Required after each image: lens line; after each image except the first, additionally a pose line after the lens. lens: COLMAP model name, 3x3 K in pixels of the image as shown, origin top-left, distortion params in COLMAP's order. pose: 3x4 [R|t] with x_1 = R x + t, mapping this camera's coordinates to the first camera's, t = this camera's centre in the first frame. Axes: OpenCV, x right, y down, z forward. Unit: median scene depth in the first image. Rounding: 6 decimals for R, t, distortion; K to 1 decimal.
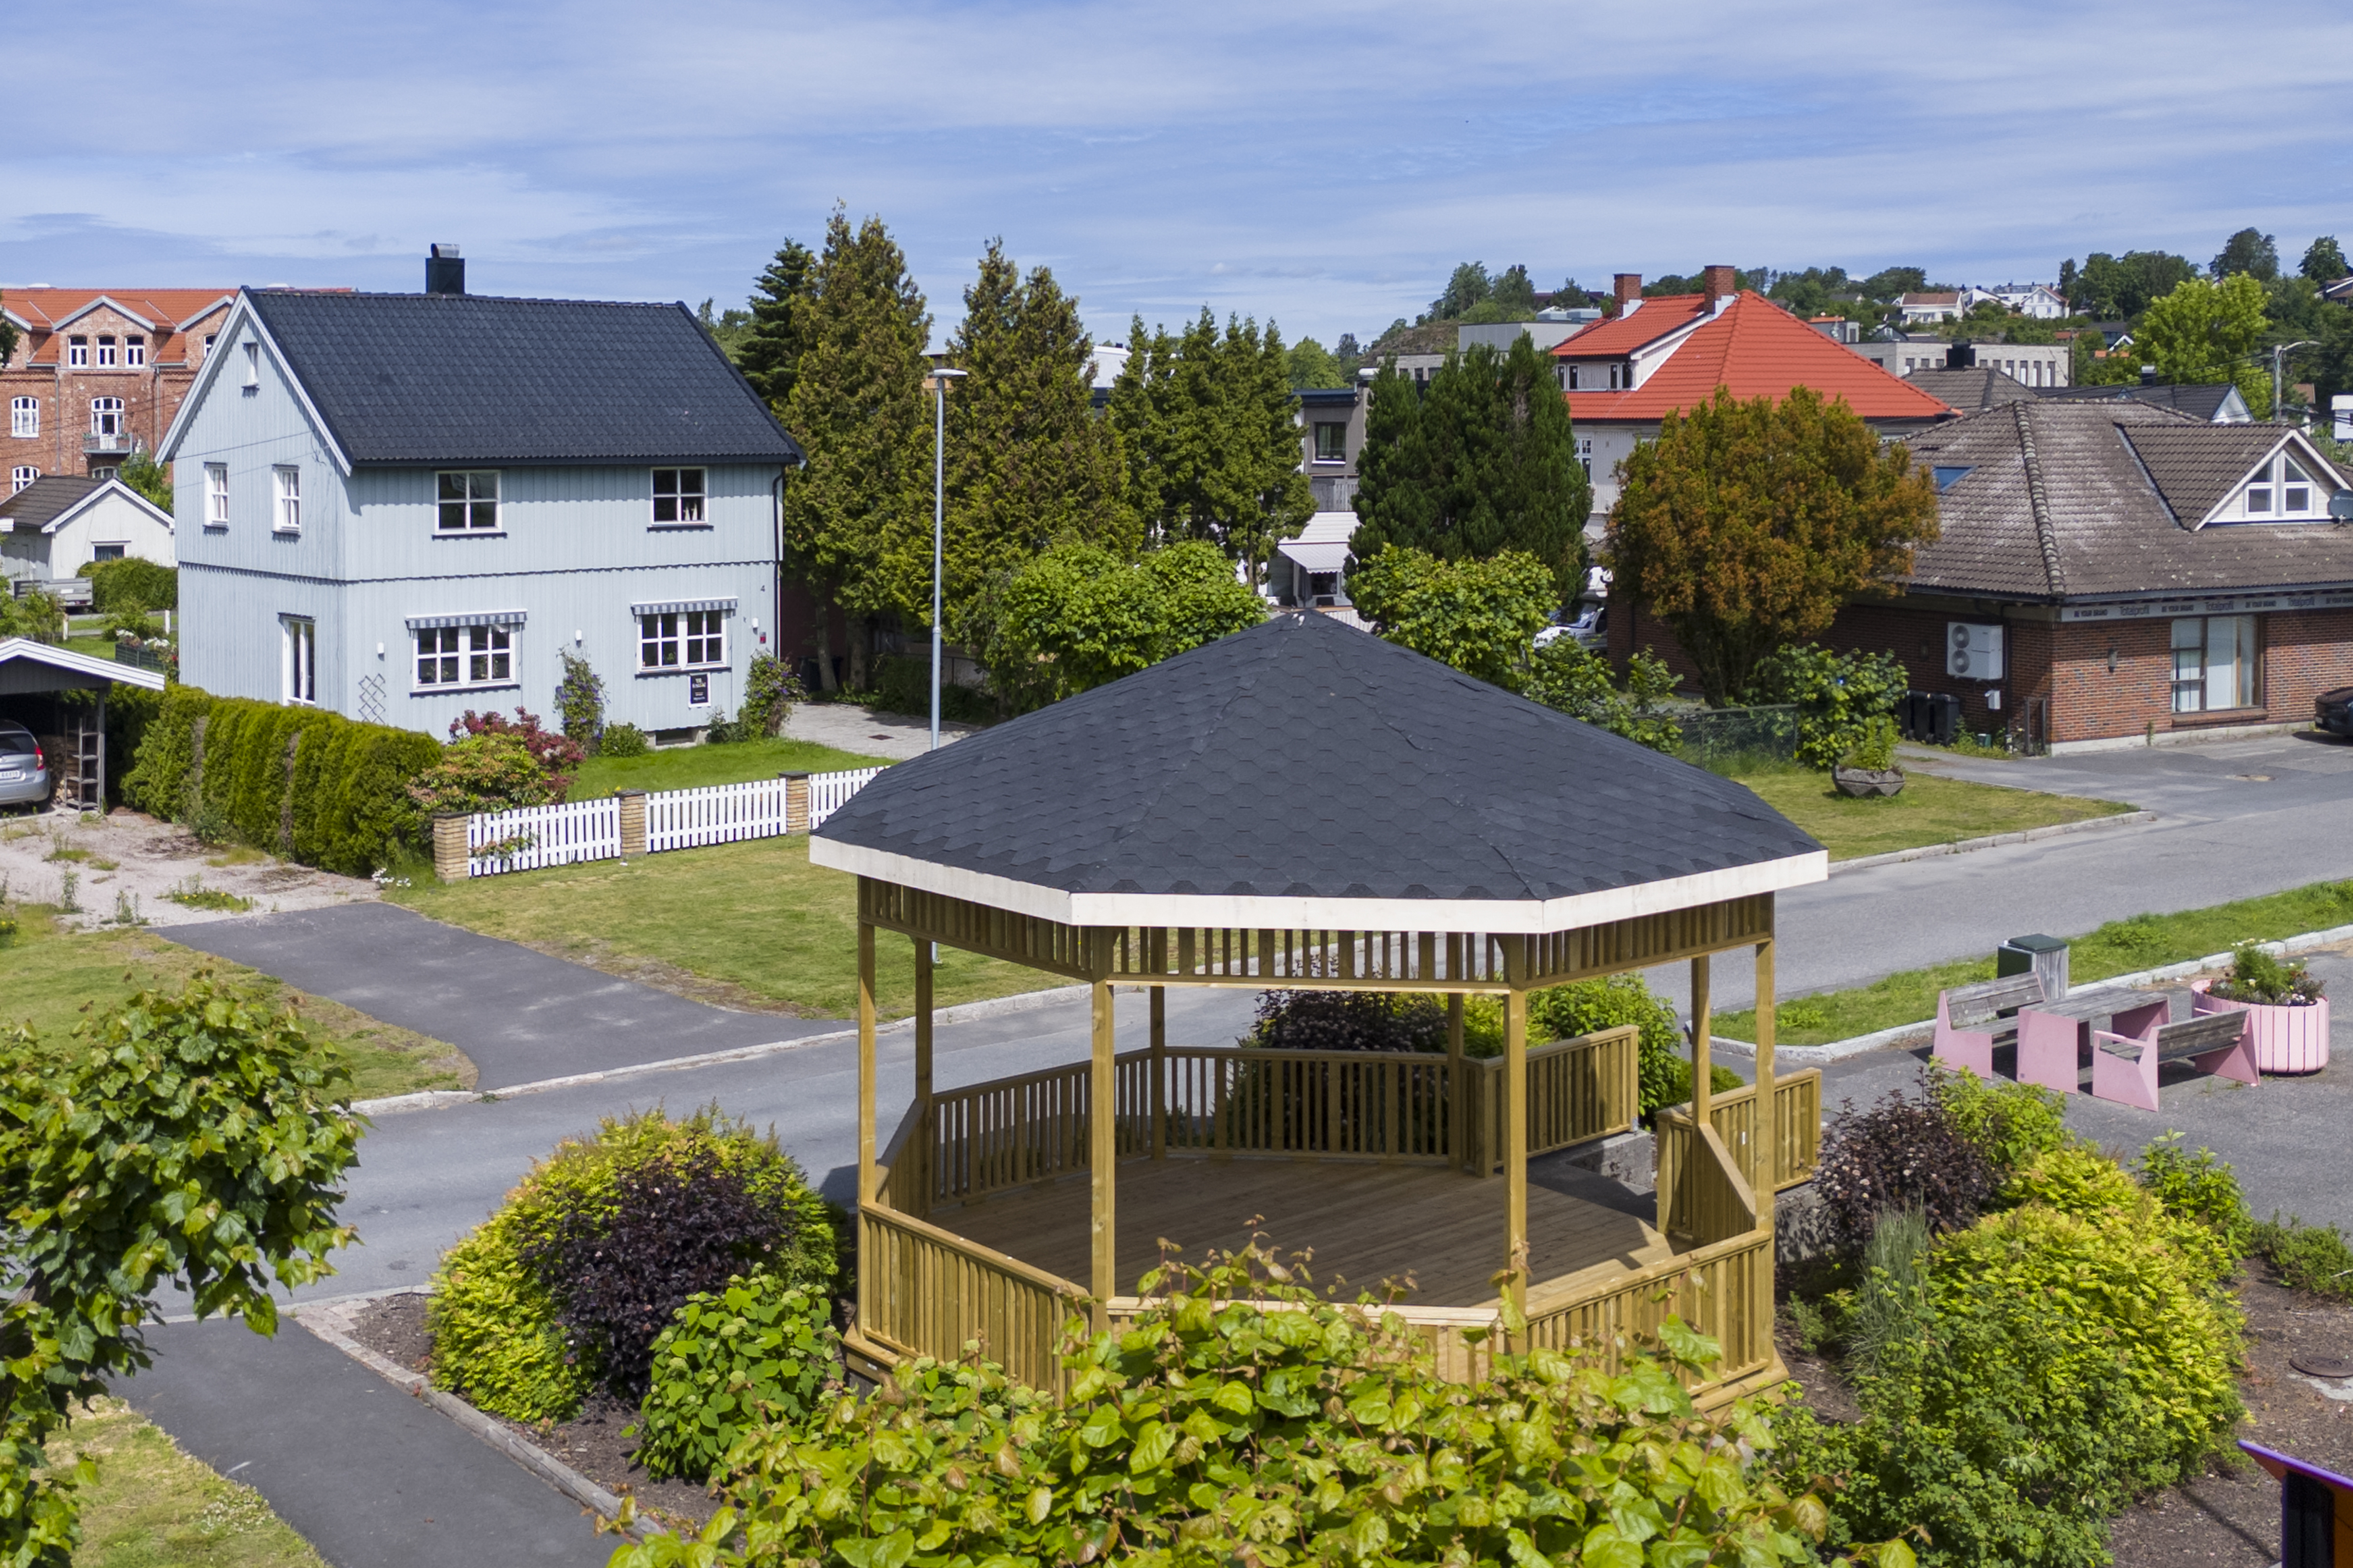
lens RADIAL K [[2476.2, 0, 1088.2], [0, 2476.2, 555.3], [0, 0, 1]] dist [0.092525, 0.000000]
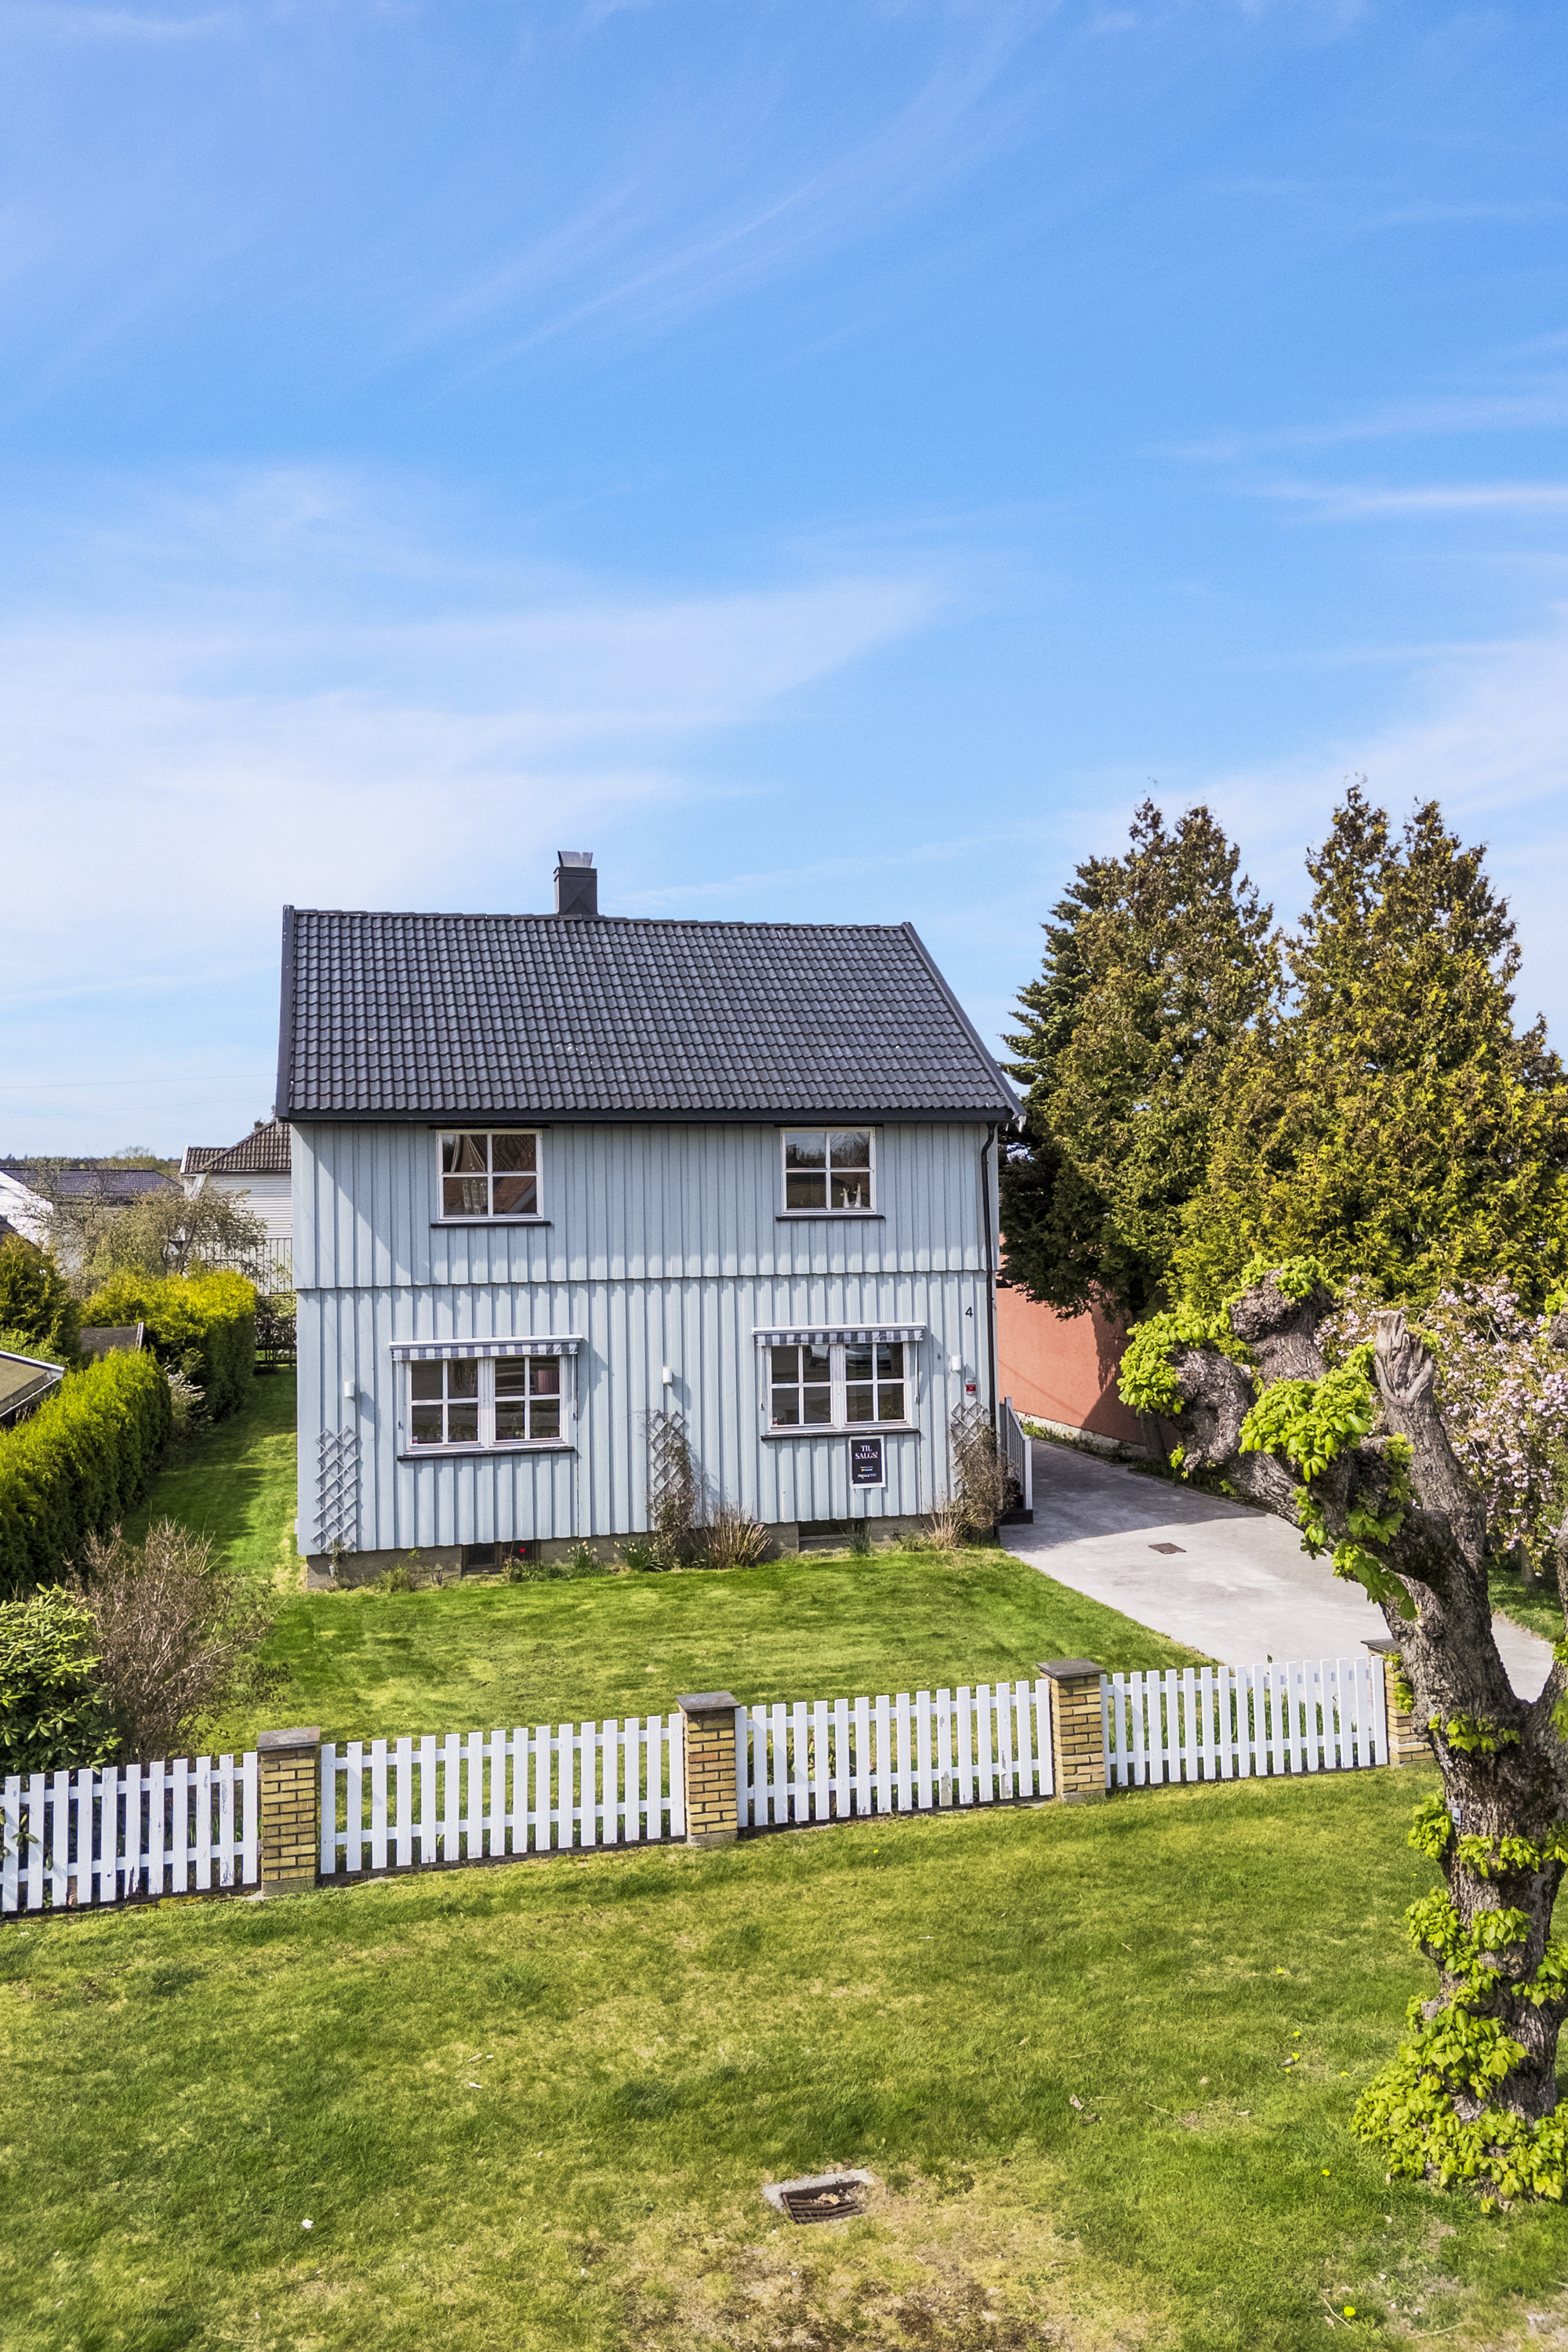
lens RADIAL K [[1768.0, 0, 766.1], [0, 1768.0, 1180.4], [0, 0, 1]] dist [0.061985, -0.005217]
pose [[0.894656, -0.022177, -0.446205, 0.032821], [-0.008522, 0.997738, -0.066677, 0.010679], [0.446675, 0.063456, 0.892443, 0.561684]]
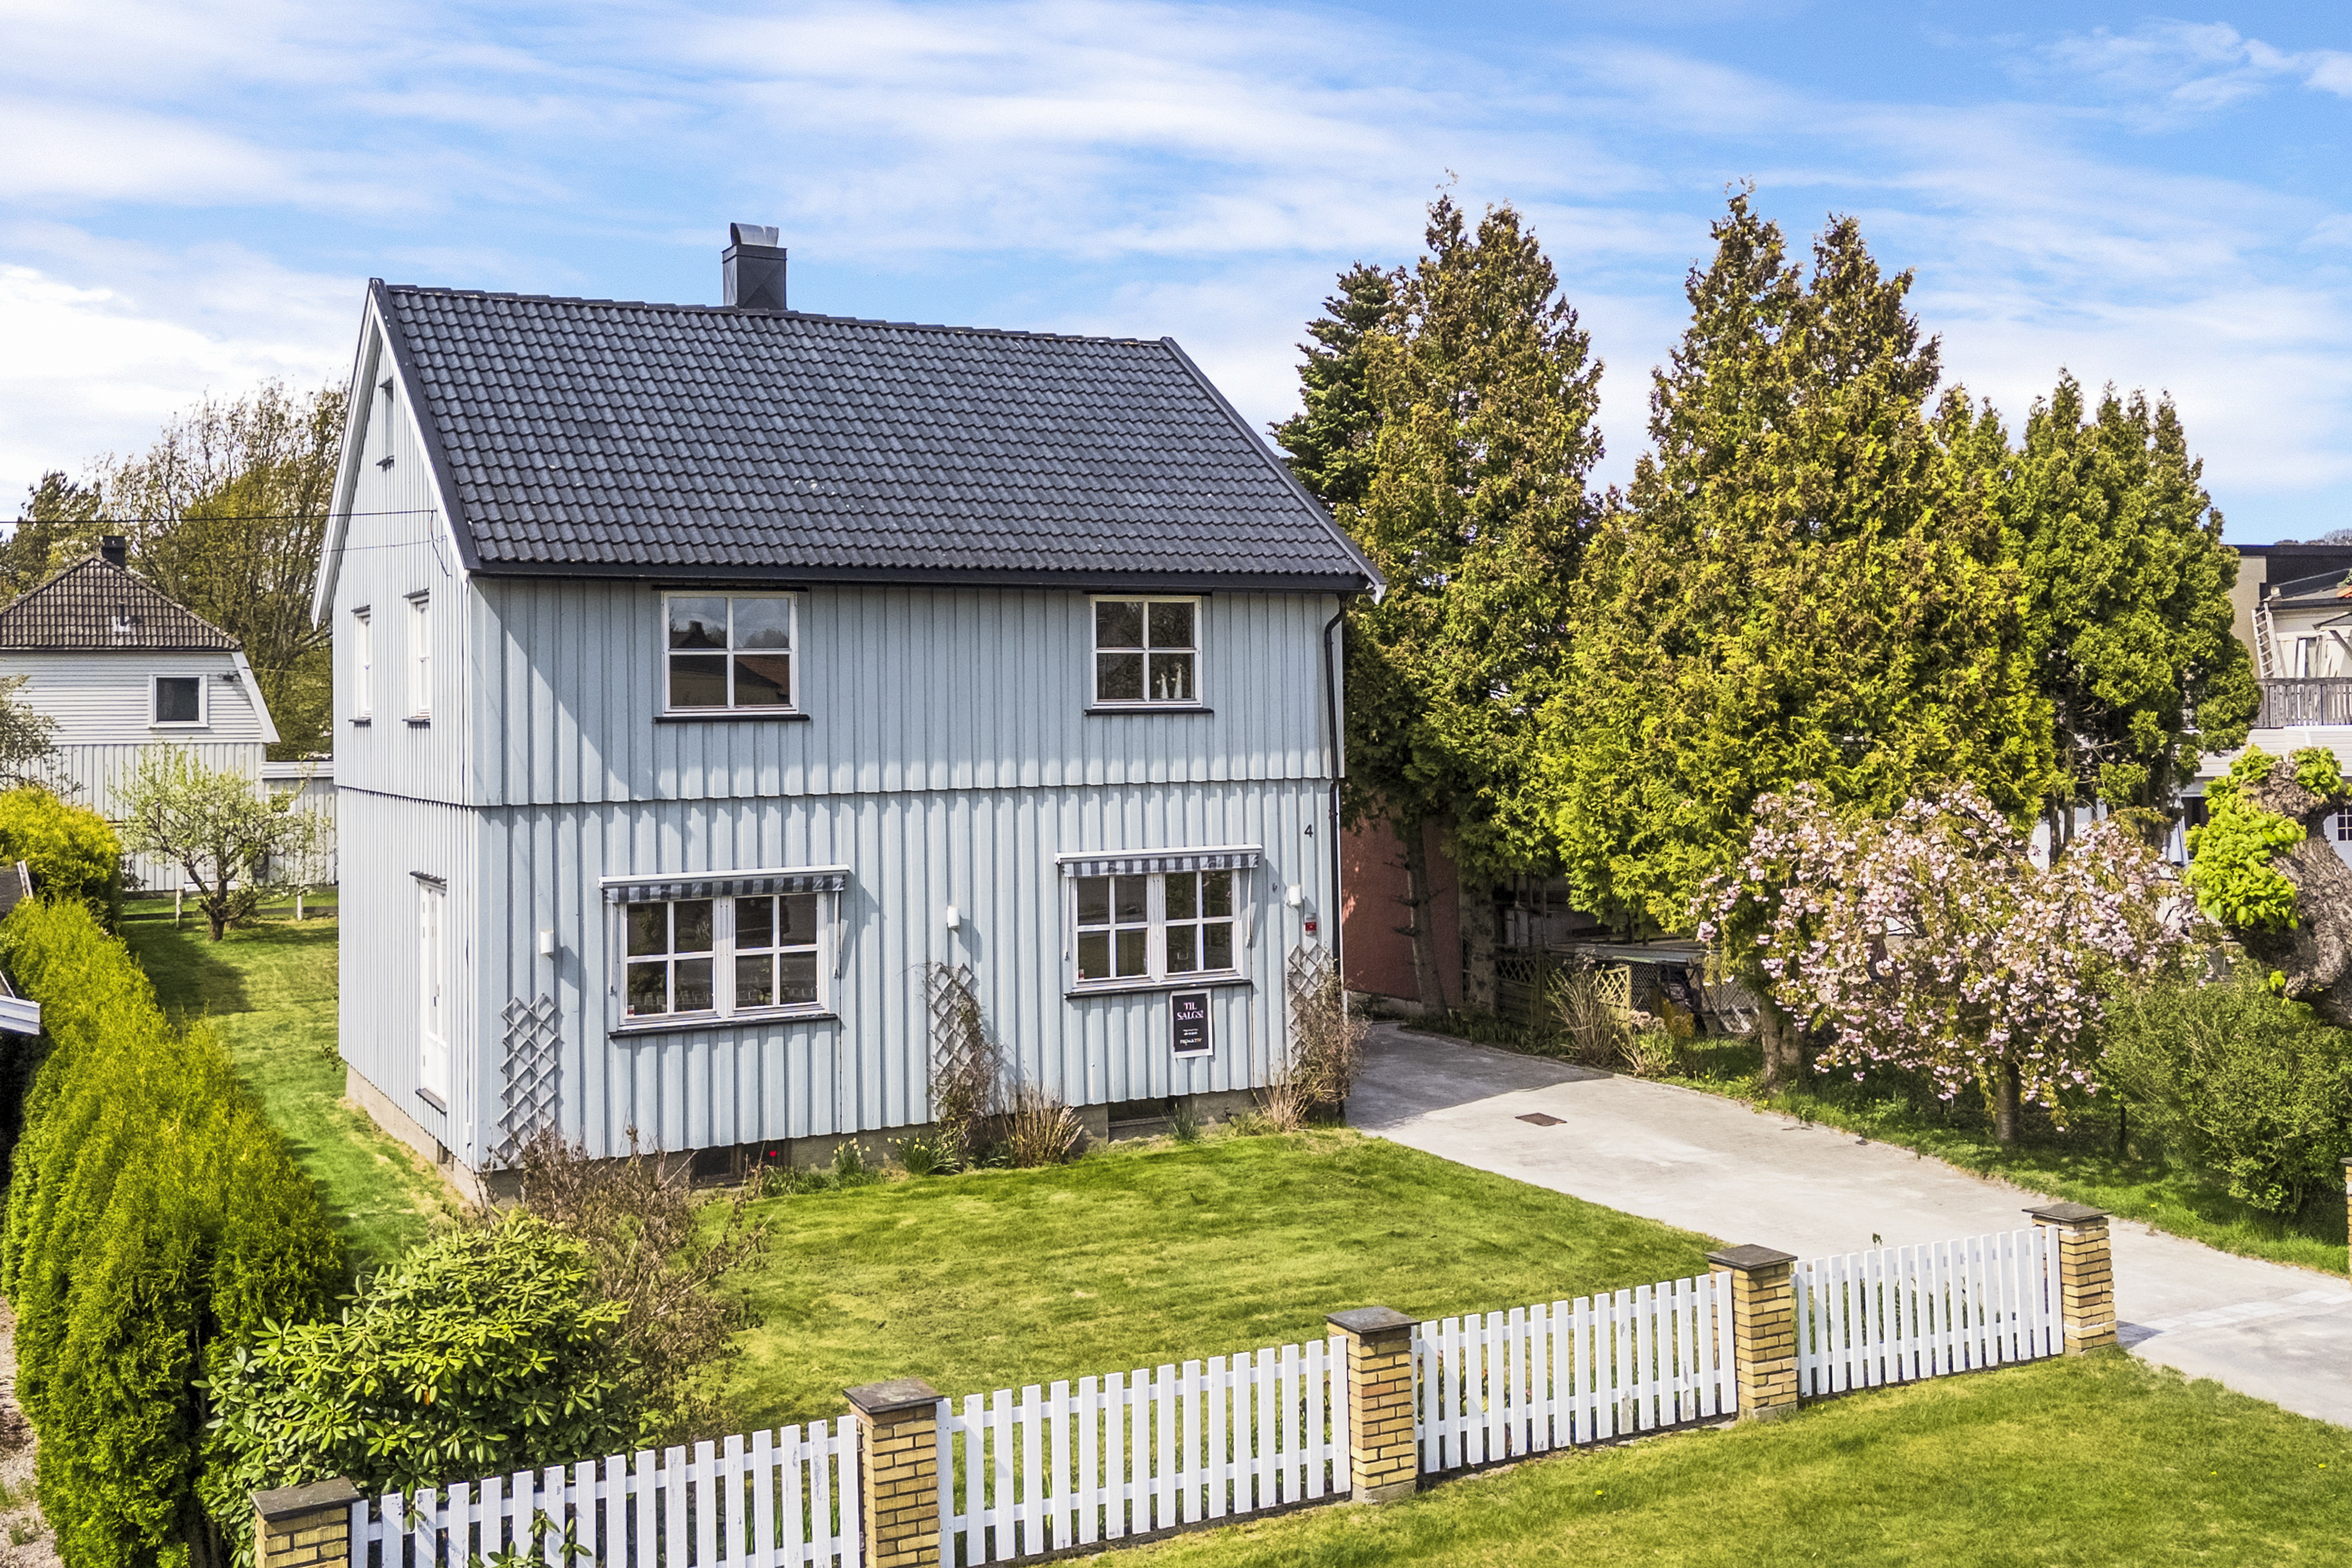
lens RADIAL K [[2297.5, 0, 1116.9], [0, 2297.5, 660.0], [0, 0, 1]] dist [0.063160, 0.000000]
pose [[0.973757, -0.016984, -0.226956, -0.060919], [0.000344, 0.997320, -0.073157, 0.013332], [0.227590, 0.071160, 0.971153, 0.523846]]
